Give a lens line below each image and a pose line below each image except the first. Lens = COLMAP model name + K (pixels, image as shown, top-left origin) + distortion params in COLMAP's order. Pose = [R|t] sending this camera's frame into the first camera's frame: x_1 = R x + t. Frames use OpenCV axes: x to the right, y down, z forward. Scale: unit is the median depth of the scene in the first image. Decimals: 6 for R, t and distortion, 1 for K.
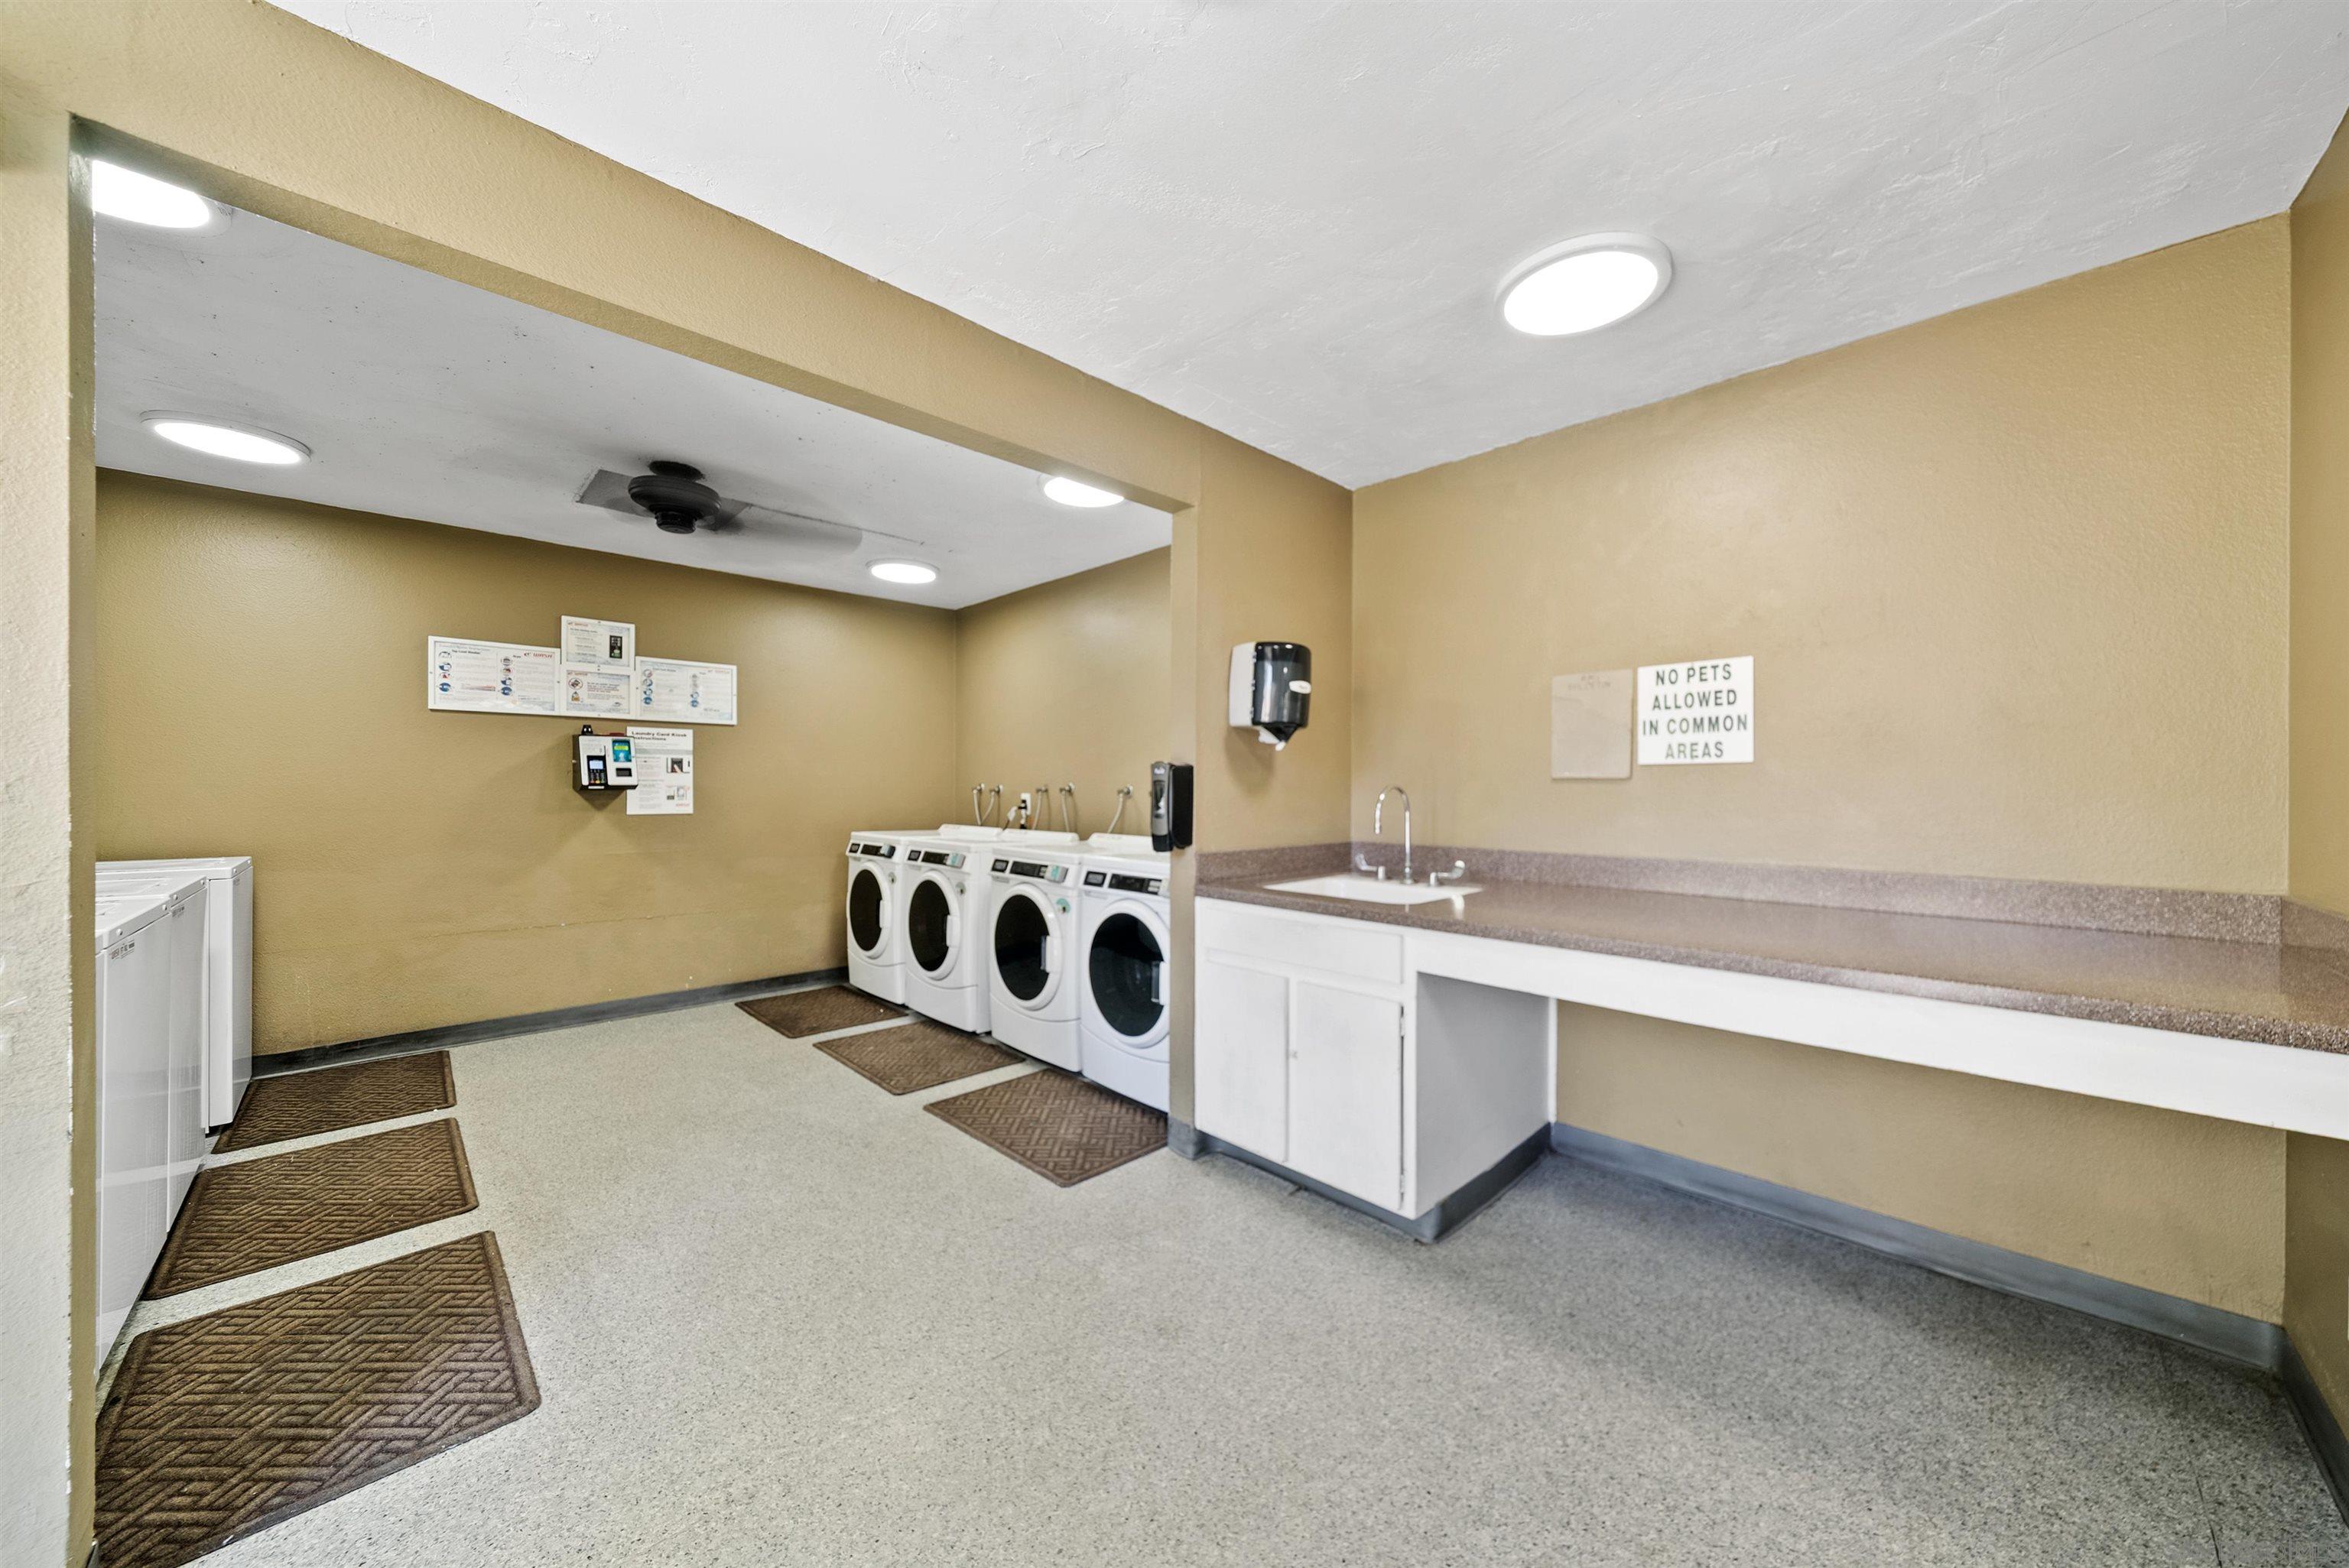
lens RADIAL K [[828.7, 0, 1191.0], [0, 828.7, 769.3], [0, 0, 1]] dist [-0.001113, -0.000249]
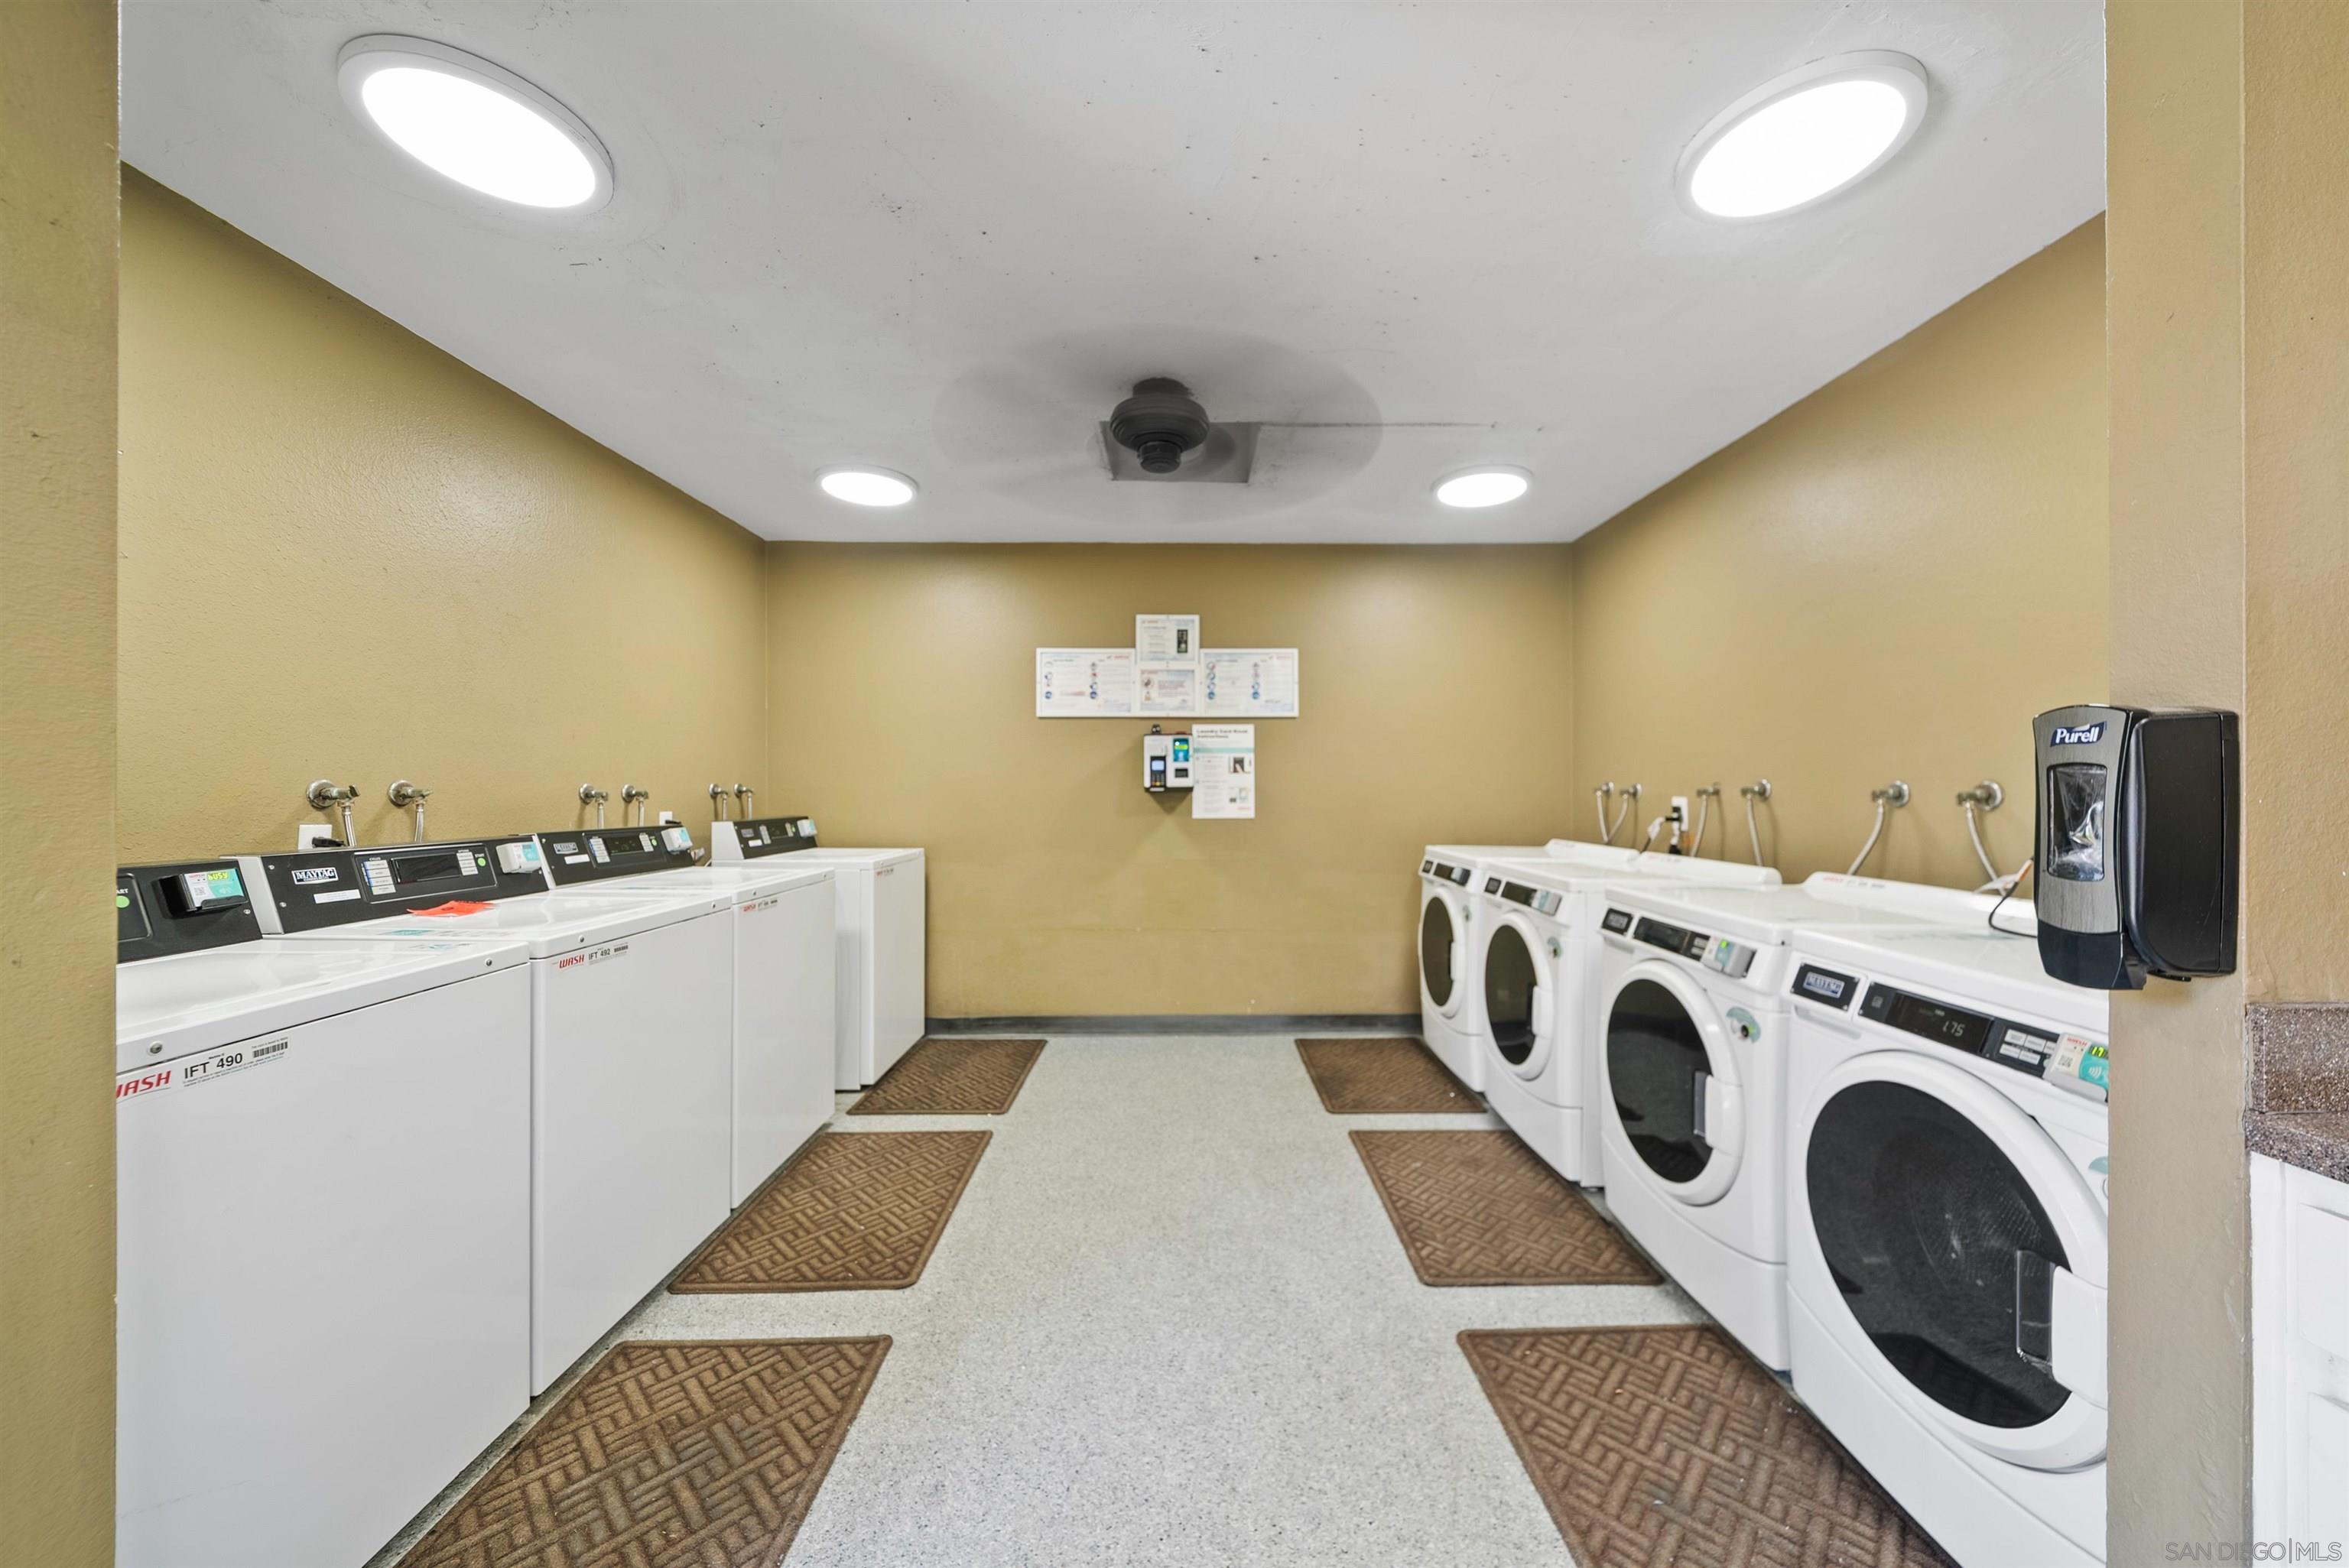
lens RADIAL K [[825.8, 0, 1182.6], [0, 825.8, 790.6], [0, 0, 1]] dist [-0.001966, -0.000194]
pose [[0.721271, -0.001858, -0.692651, -0.043588], [0.018725, 0.999683, 0.016817, 0.007846], [0.692400, -0.025099, 0.721077, 0.336862]]
